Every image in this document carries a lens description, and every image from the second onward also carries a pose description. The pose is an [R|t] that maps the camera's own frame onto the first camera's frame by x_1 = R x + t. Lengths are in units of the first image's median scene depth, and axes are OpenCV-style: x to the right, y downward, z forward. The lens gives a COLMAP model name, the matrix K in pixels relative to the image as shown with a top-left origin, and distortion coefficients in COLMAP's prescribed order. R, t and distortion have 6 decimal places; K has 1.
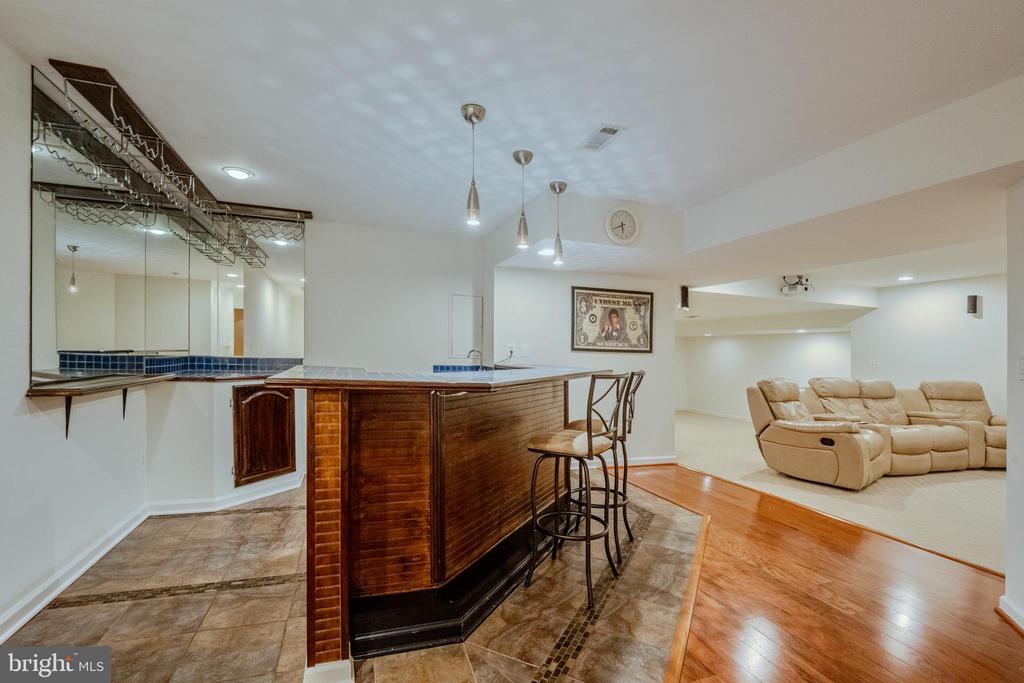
lens RADIAL K [[453.3, 0, 506.2], [0, 453.3, 344.9], [0, 0, 1]] dist [-0.016257, -0.001189]
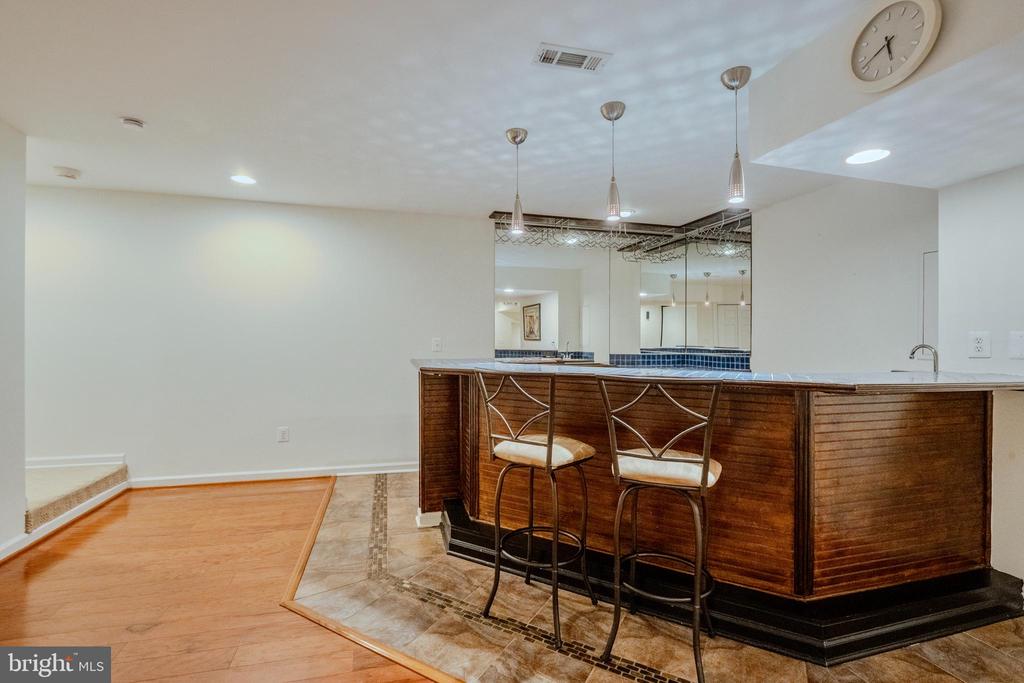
lens RADIAL K [[453.3, 0, 506.0], [0, 453.3, 349.0], [0, 0, 1]] dist [-0.016257, -0.001189]
pose [[-0.047839, -0.001755, -0.998854, 1.034648], [0.013850, 0.999901, -0.002420, 0.022296], [0.998759, -0.013950, -0.047810, 1.000827]]
